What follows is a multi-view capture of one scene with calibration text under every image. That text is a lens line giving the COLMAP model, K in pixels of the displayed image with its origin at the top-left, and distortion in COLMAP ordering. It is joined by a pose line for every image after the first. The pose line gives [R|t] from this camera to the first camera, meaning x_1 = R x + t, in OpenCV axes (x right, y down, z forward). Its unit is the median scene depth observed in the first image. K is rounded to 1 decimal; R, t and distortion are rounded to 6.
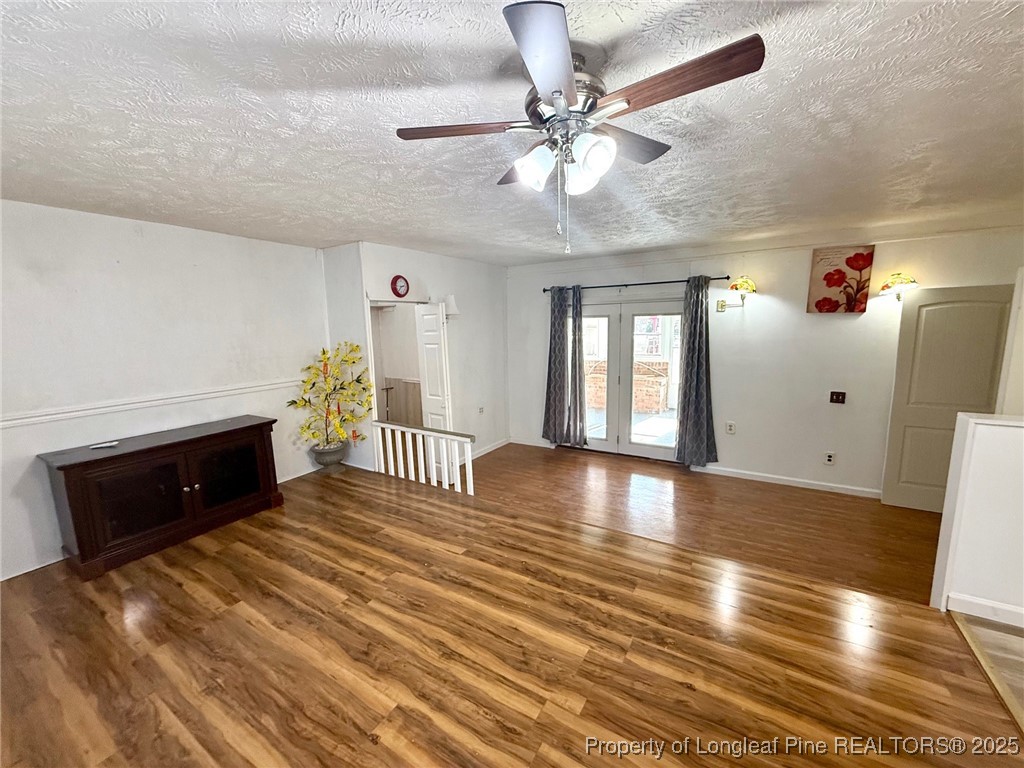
lens RADIAL K [[406.7, 0, 509.4], [0, 406.7, 386.5], [0, 0, 1]] dist [-0.000882, 0.000188]
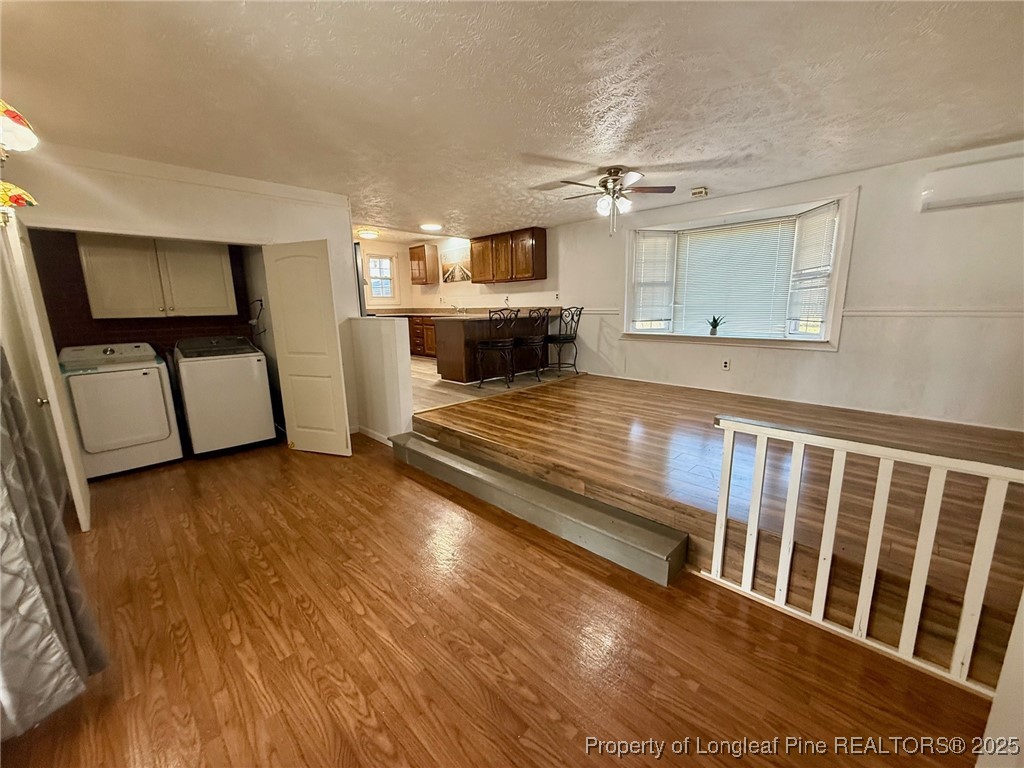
lens RADIAL K [[406.7, 0, 508.6], [0, 406.7, 384.8], [0, 0, 1]] dist [-0.000882, 0.000188]
pose [[-0.973399, -0.002725, 0.229102, 0.100012], [0.075107, 0.940881, 0.330305, -0.189081], [-0.216458, 0.338726, -0.915648, 2.189825]]
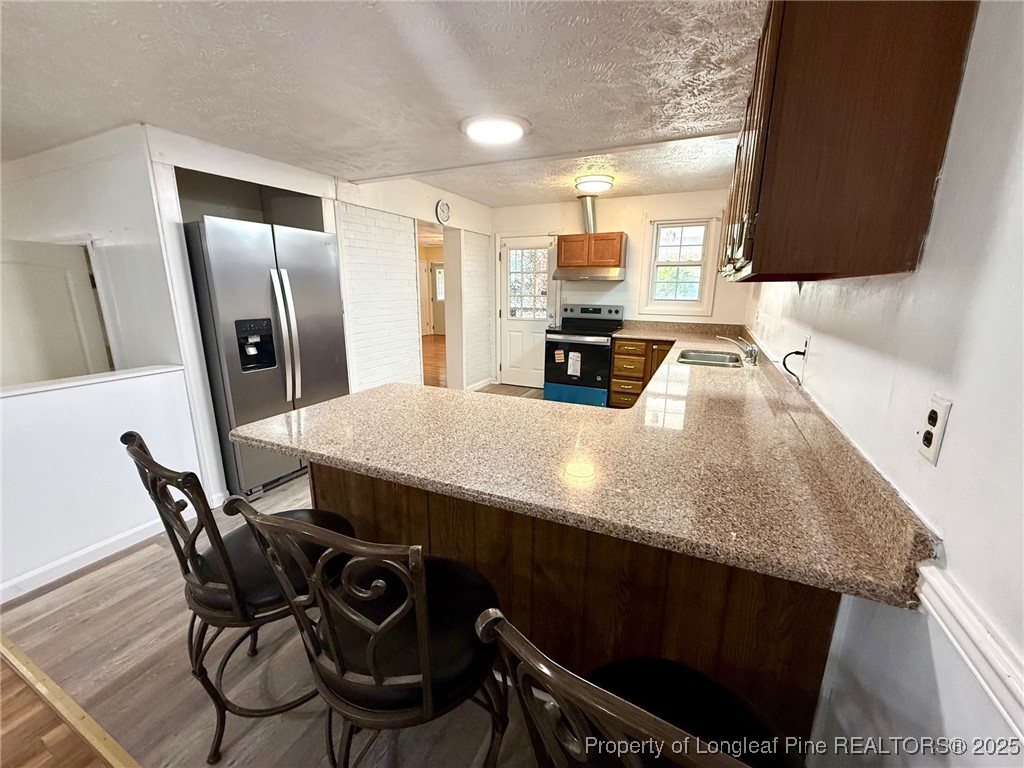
lens RADIAL K [[406.7, 0, 509.1], [0, 406.7, 381.7], [0, 0, 1]] dist [-0.000882, 0.000188]
pose [[-0.105667, -0.203466, 0.973363, 0.153254], [0.147653, 0.964782, 0.217701, 0.022753], [-0.983378, 0.166724, -0.071903, -0.142773]]
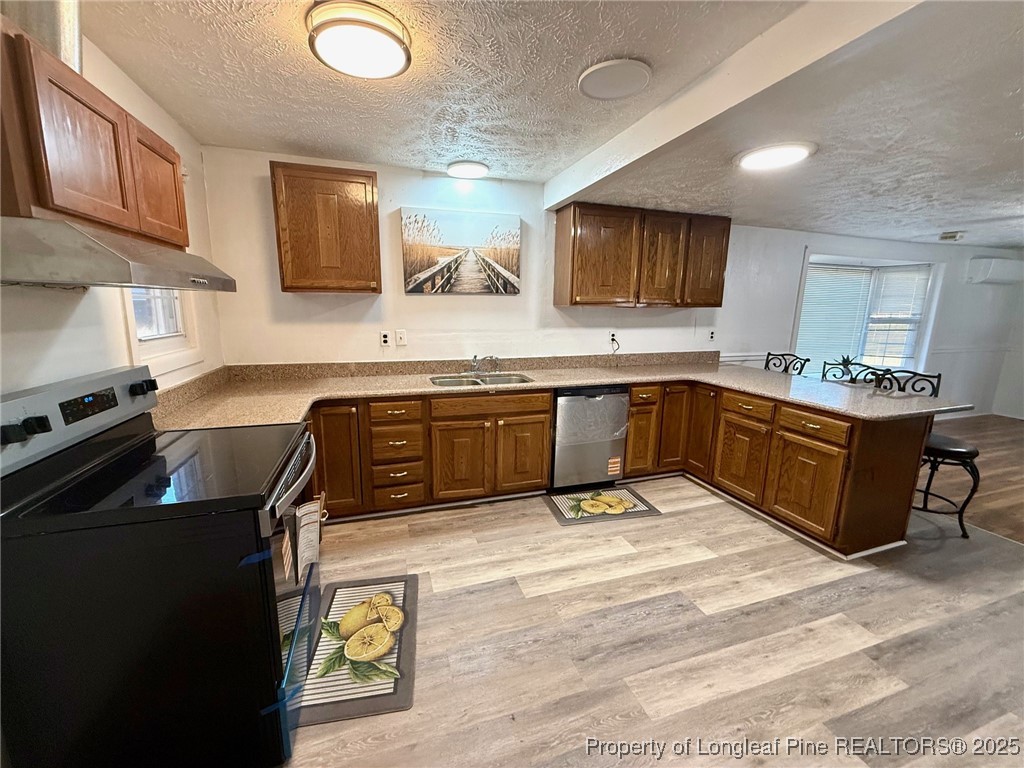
lens RADIAL K [[406.7, 0, 511.2], [0, 406.7, 383.1], [0, 0, 1]] dist [-0.000882, 0.000188]
pose [[-0.642256, 0.161411, -0.749302, 2.175806], [-0.109269, 0.948310, 0.297939, -0.054774], [0.758662, 0.273229, -0.591420, -0.044970]]
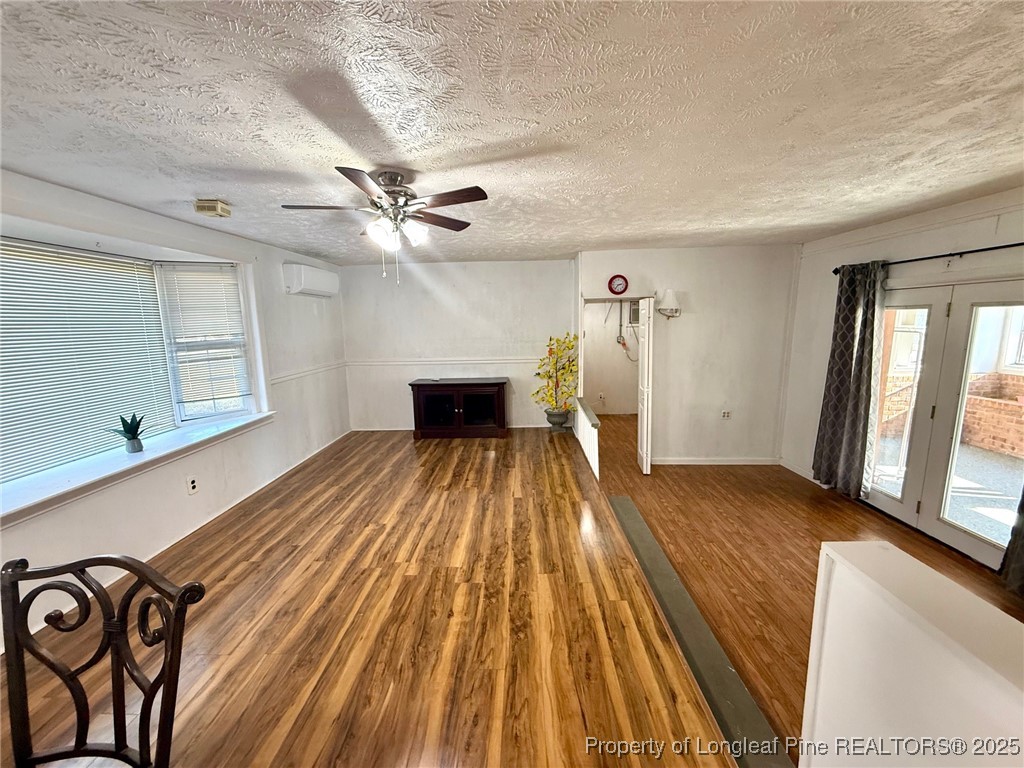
lens RADIAL K [[406.7, 0, 507.5], [0, 406.7, 385.3], [0, 0, 1]] dist [-0.000882, 0.000188]
pose [[0.497451, 0.149575, -0.854500, 0.992283], [-0.121818, 0.987307, 0.101905, -0.083958], [0.858897, 0.053401, 0.509358, 0.303400]]
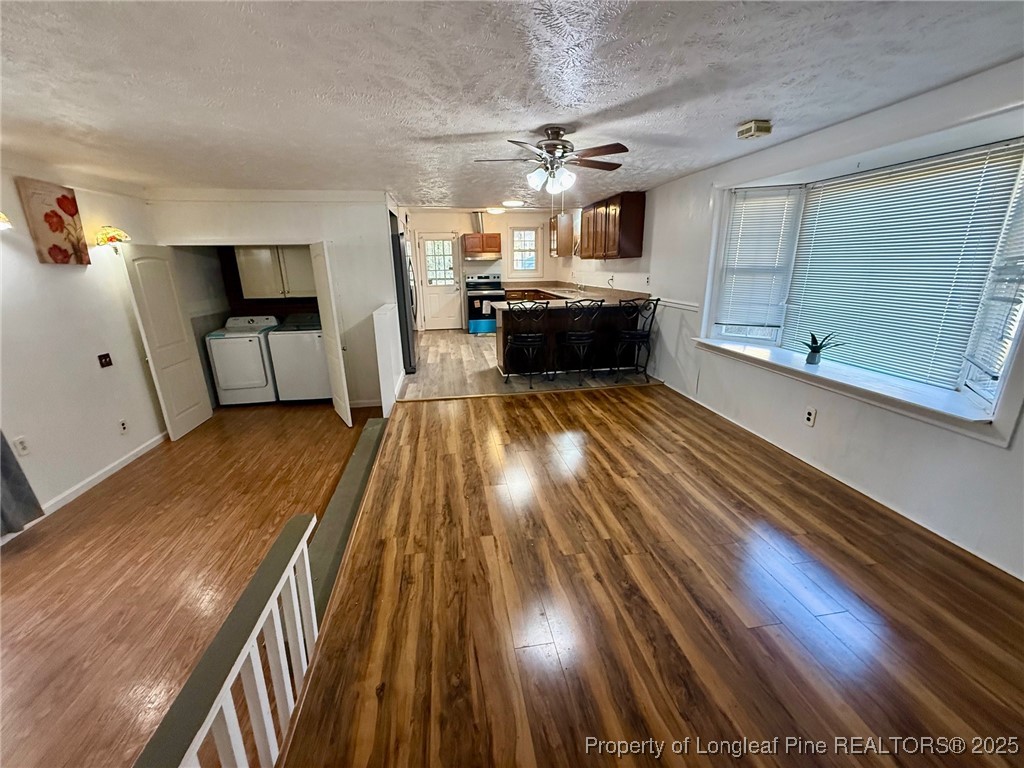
lens RADIAL K [[406.7, 0, 508.6], [0, 406.7, 383.1], [0, 0, 1]] dist [-0.000882, 0.000188]
pose [[-0.652912, -0.178747, 0.736040, -0.748679], [0.146829, 0.923454, 0.354506, -0.189448], [-0.743066, 0.339534, -0.576689, 1.427915]]
